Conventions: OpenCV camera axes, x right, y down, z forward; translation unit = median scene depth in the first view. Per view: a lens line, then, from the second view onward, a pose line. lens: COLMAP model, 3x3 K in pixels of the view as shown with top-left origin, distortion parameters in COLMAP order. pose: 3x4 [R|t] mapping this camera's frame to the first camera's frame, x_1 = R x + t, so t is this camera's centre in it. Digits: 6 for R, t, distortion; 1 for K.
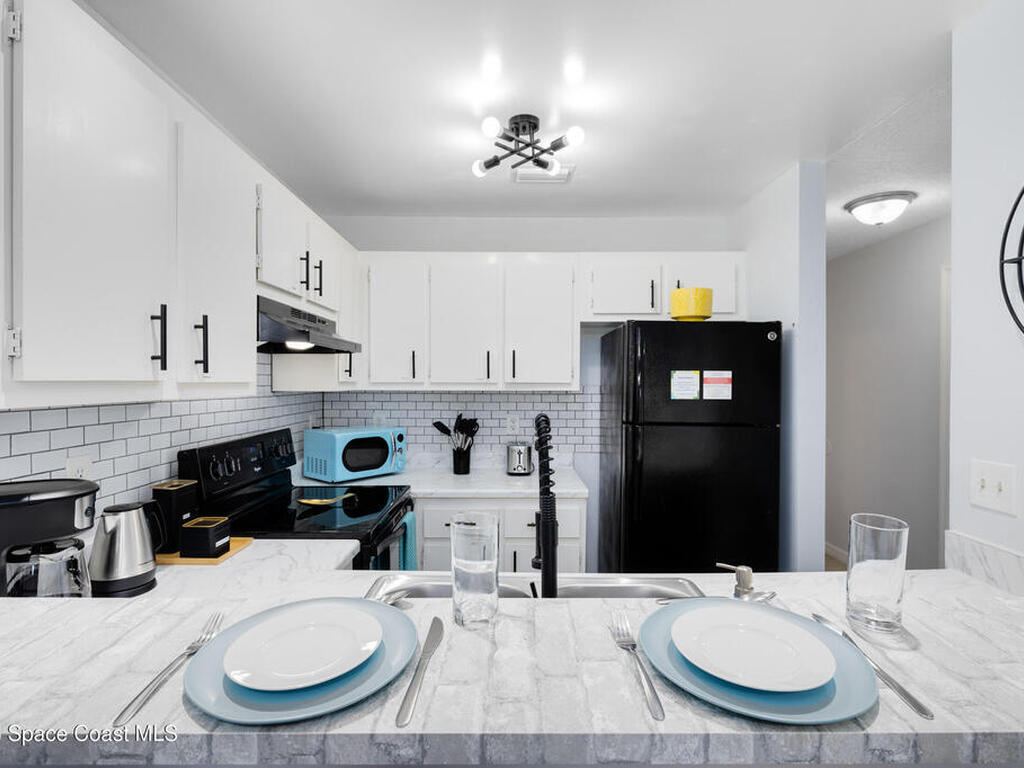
lens RADIAL K [[520.1, 0, 514.9], [0, 520.1, 379.2], [0, 0, 1]] dist [0.003123, -0.000692]
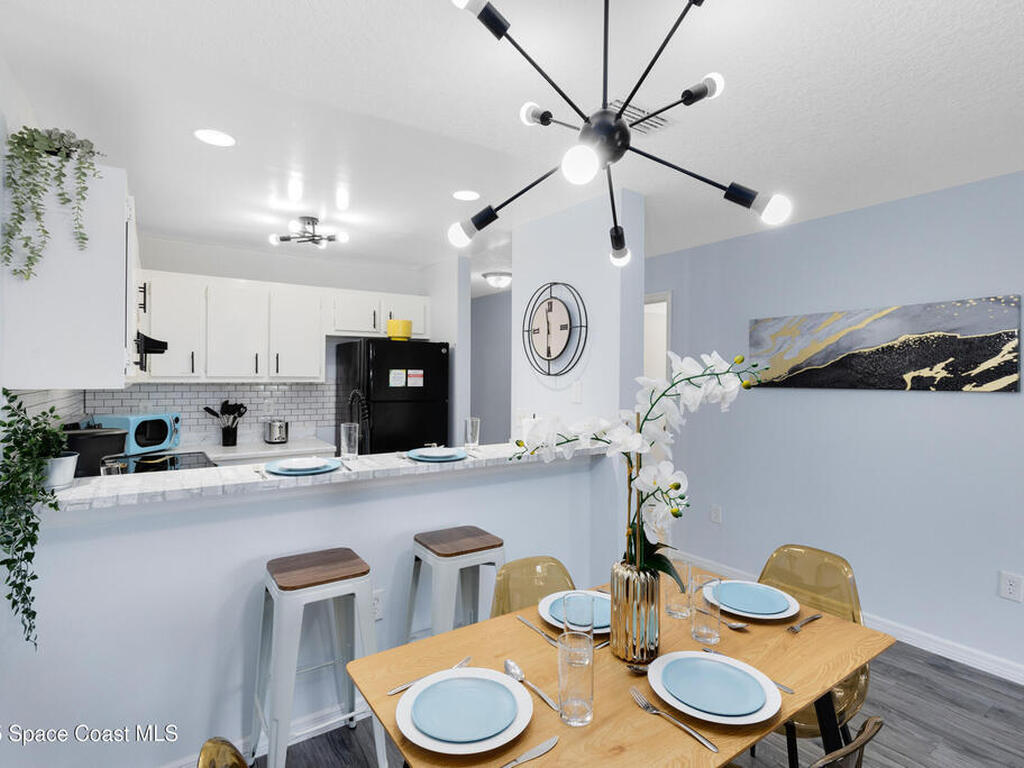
lens RADIAL K [[520.1, 0, 514.9], [0, 520.1, 379.2], [0, 0, 1]] dist [0.003123, -0.000692]
pose [[0.828534, -0.000398, 0.559938, -0.268566], [-0.005759, 0.999941, 0.009233, -0.002988], [-0.559909, -0.010874, 0.828483, -0.544084]]
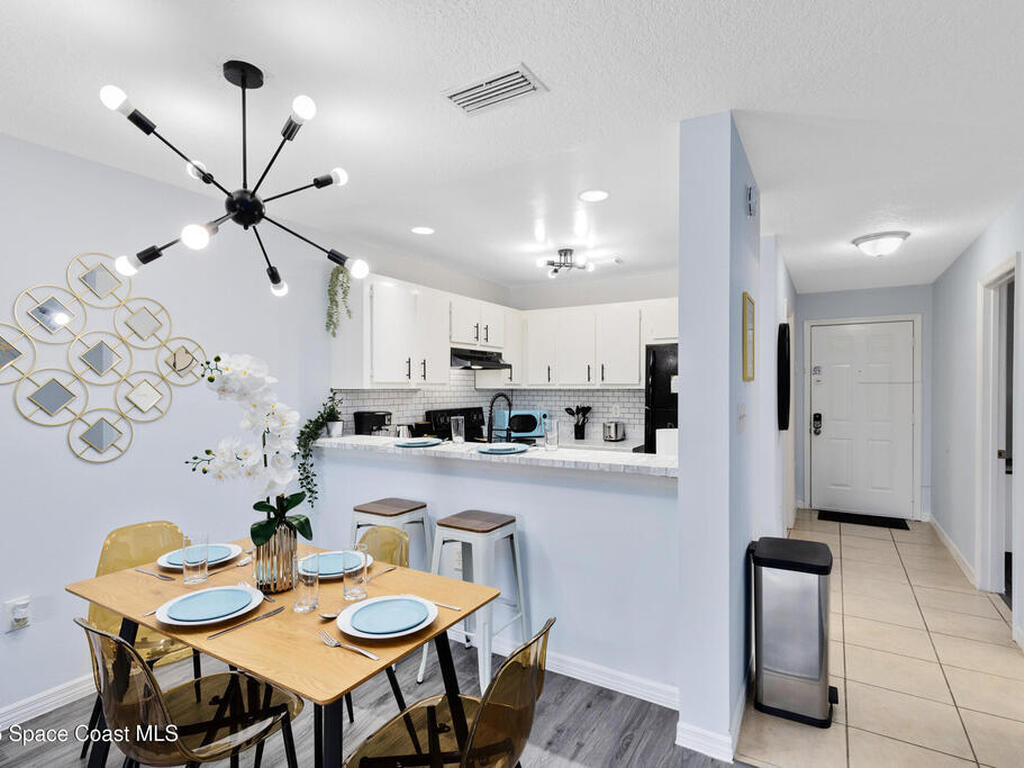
lens RADIAL K [[537.3, 0, 511.8], [0, 537.3, 403.8], [0, 0, 1]] dist [0.003172, 0.000028]
pose [[0.849358, 0.014637, -0.527615, 0.684338], [0.004096, 0.999403, 0.034319, 0.010135], [0.527802, -0.031311, 0.848790, -0.625088]]
